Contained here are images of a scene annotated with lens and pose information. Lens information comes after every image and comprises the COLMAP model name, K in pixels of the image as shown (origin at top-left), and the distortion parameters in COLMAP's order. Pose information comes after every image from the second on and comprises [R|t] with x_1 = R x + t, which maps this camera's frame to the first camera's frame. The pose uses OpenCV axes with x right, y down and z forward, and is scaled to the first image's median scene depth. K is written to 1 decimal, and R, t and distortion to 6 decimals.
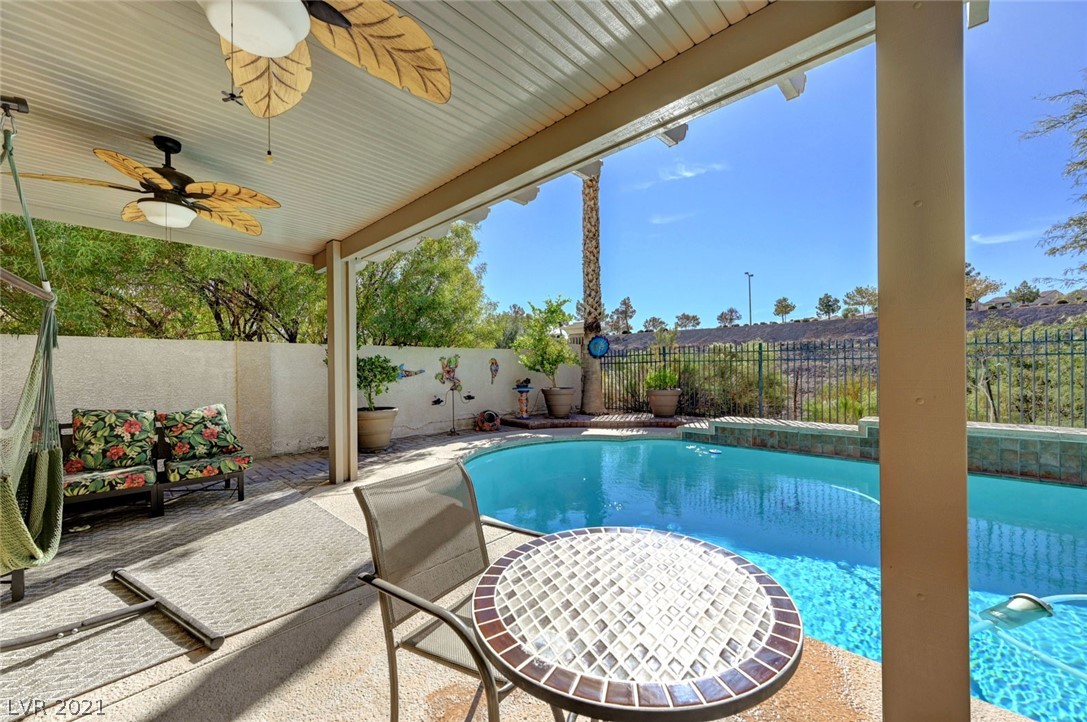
lens RADIAL K [[428.3, 0, 548.9], [0, 428.3, 368.3], [0, 0, 1]] dist [0.000590, -0.000081]
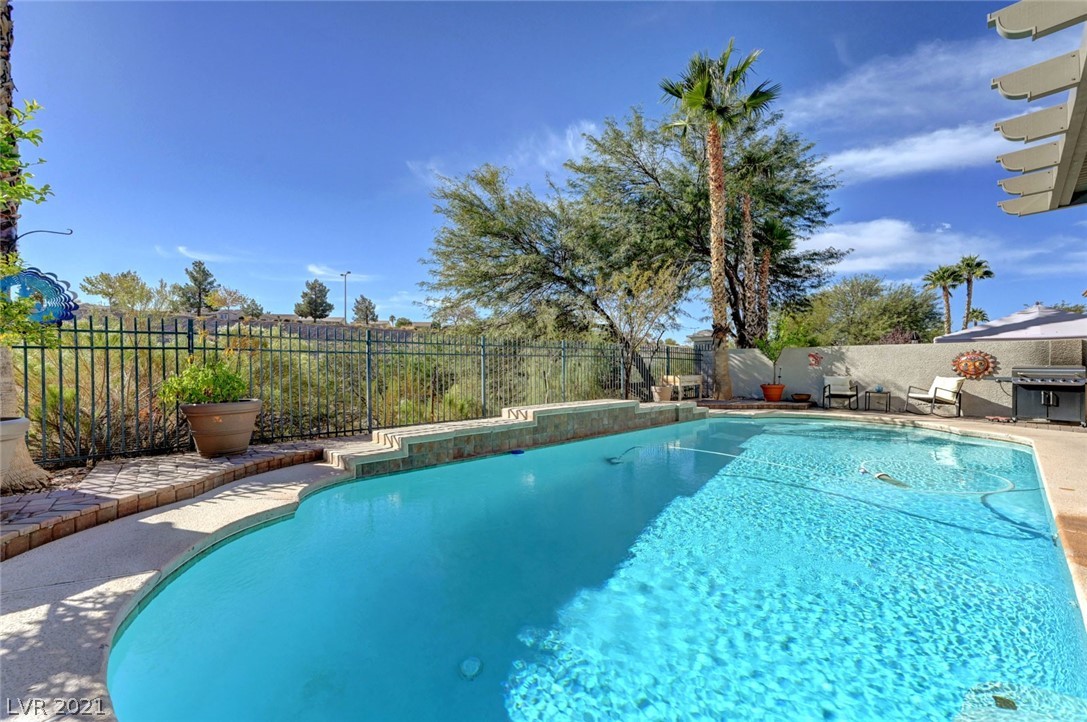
lens RADIAL K [[428.3, 0, 546.4], [0, 428.3, 367.4], [0, 0, 1]] dist [0.000590, -0.000081]
pose [[0.065527, 0.008378, 0.997816, -0.257705], [0.004089, 0.999954, -0.008664, 0.014721], [-0.997842, 0.004648, 0.065490, 0.640815]]
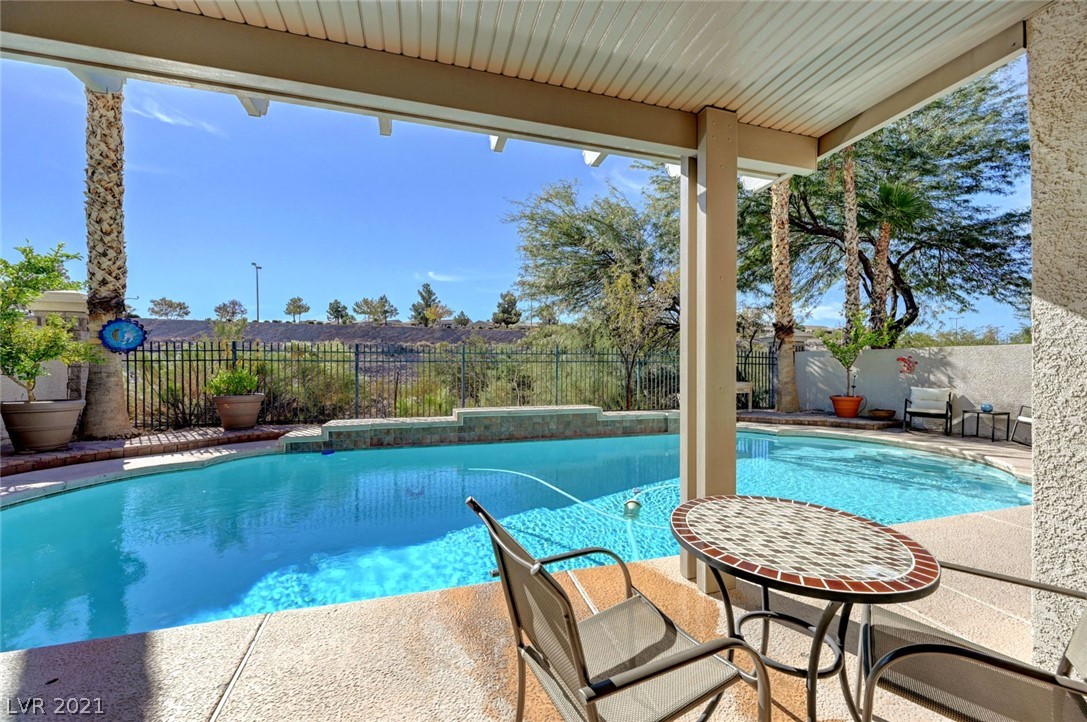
lens RADIAL K [[428.3, 0, 546.9], [0, 428.3, 368.9], [0, 0, 1]] dist [0.000590, -0.000081]
pose [[0.494640, 0.007262, 0.869068, -0.161780], [-0.006413, 0.999968, -0.004707, 0.000951], [-0.869074, -0.003245, 0.494671, 0.117281]]
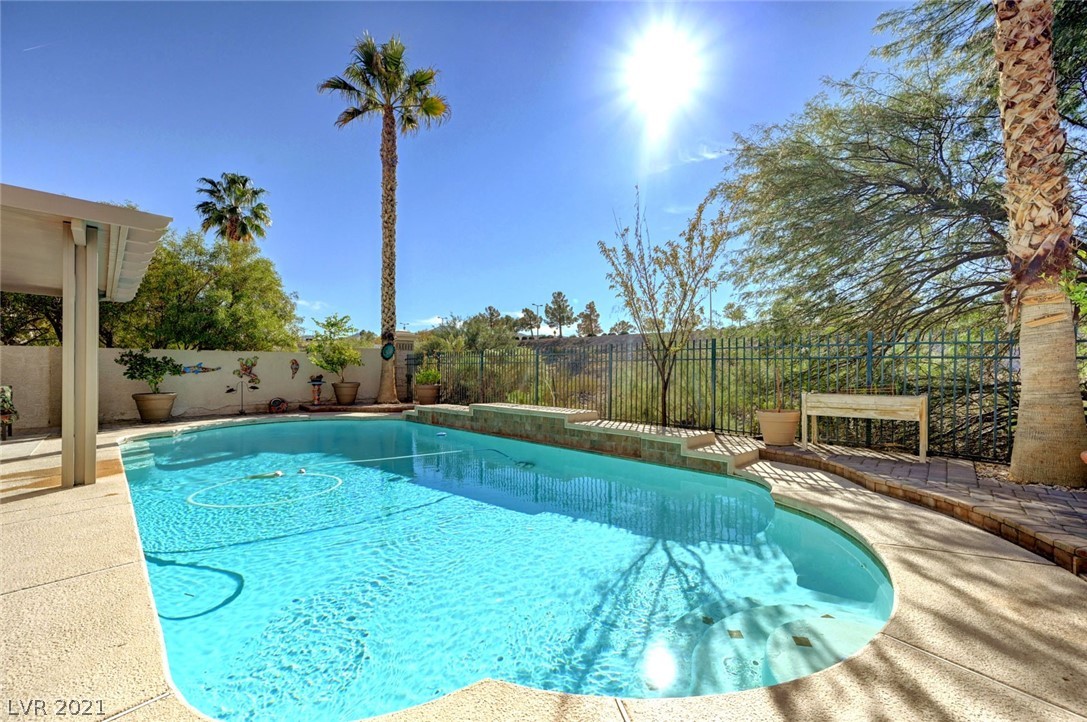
lens RADIAL K [[428.3, 0, 546.1], [0, 428.3, 355.8], [0, 0, 1]] dist [0.000590, -0.000081]
pose [[0.999091, 0.004032, -0.042439, 0.746493], [-0.005373, 0.999488, -0.031531, 0.003818], [0.042290, 0.031730, 0.998601, -0.310122]]
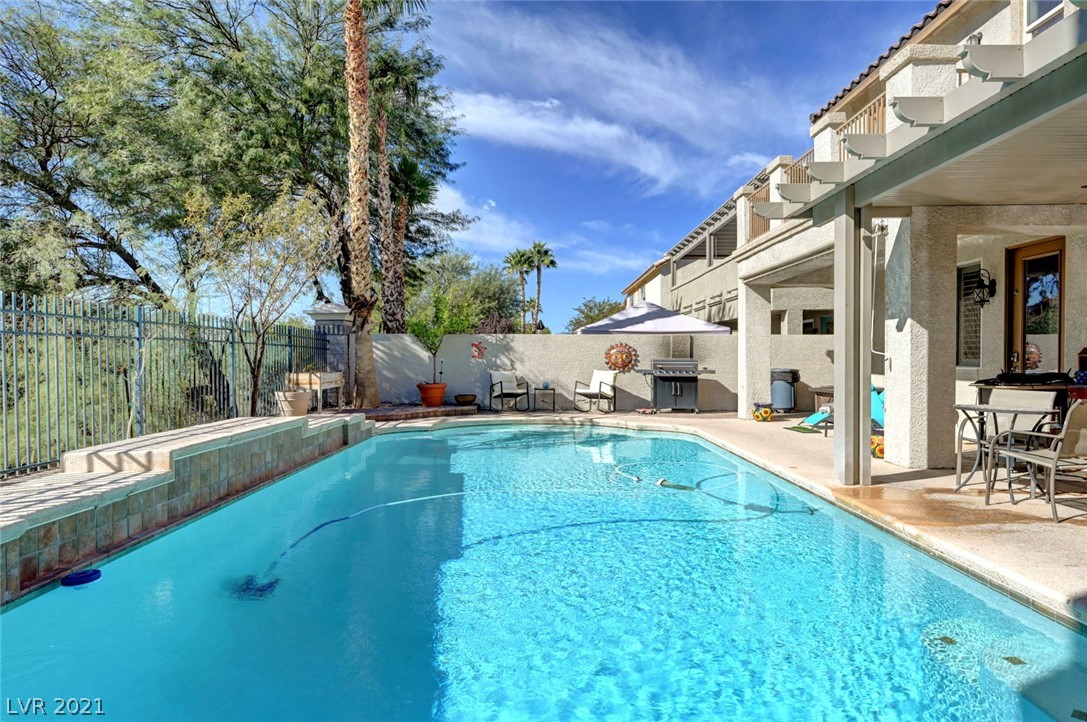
lens RADIAL K [[642.1, 0, 548.1], [0, 642.1, 360.3], [0, 0, 1]] dist [0.007370, 0.000390]
pose [[-0.693648, 0.008277, 0.720267, -0.121907], [0.009532, 0.999952, -0.002312, 0.012055], [-0.720251, 0.005262, -0.693693, 0.869370]]
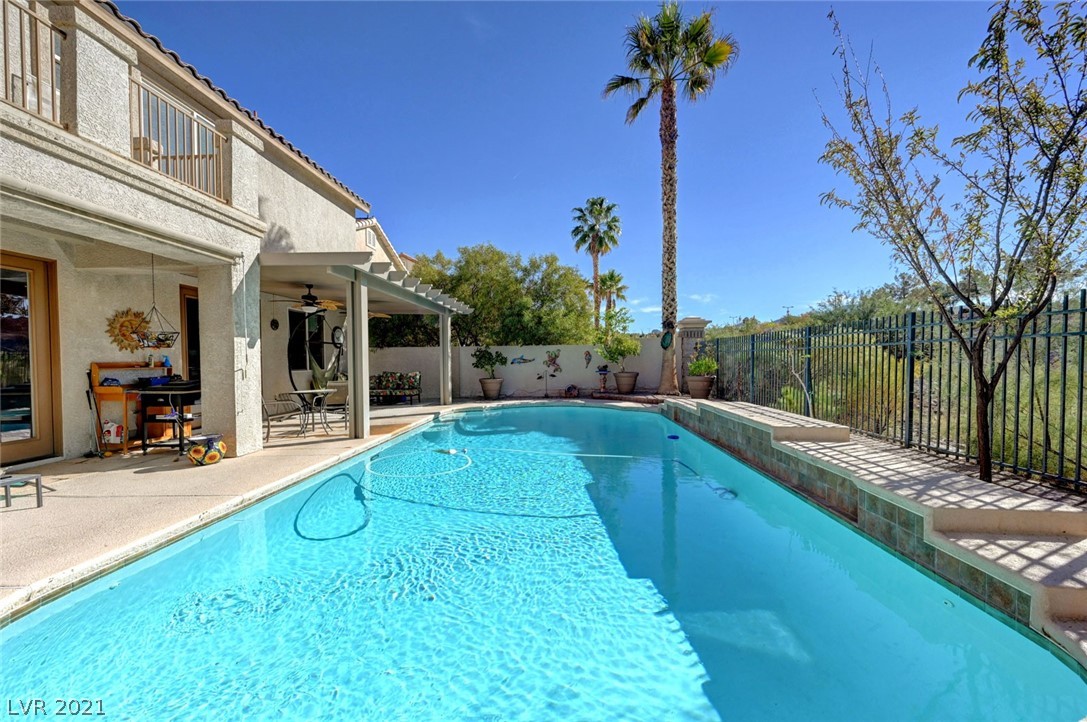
lens RADIAL K [[428.3, 0, 545.0], [0, 428.3, 359.6], [0, 0, 1]] dist [0.000590, -0.000081]
pose [[0.629559, -0.001856, -0.776951, 0.986670], [0.006898, 0.999971, 0.003200, 0.001167], [0.776922, -0.007374, 0.629553, -0.053009]]
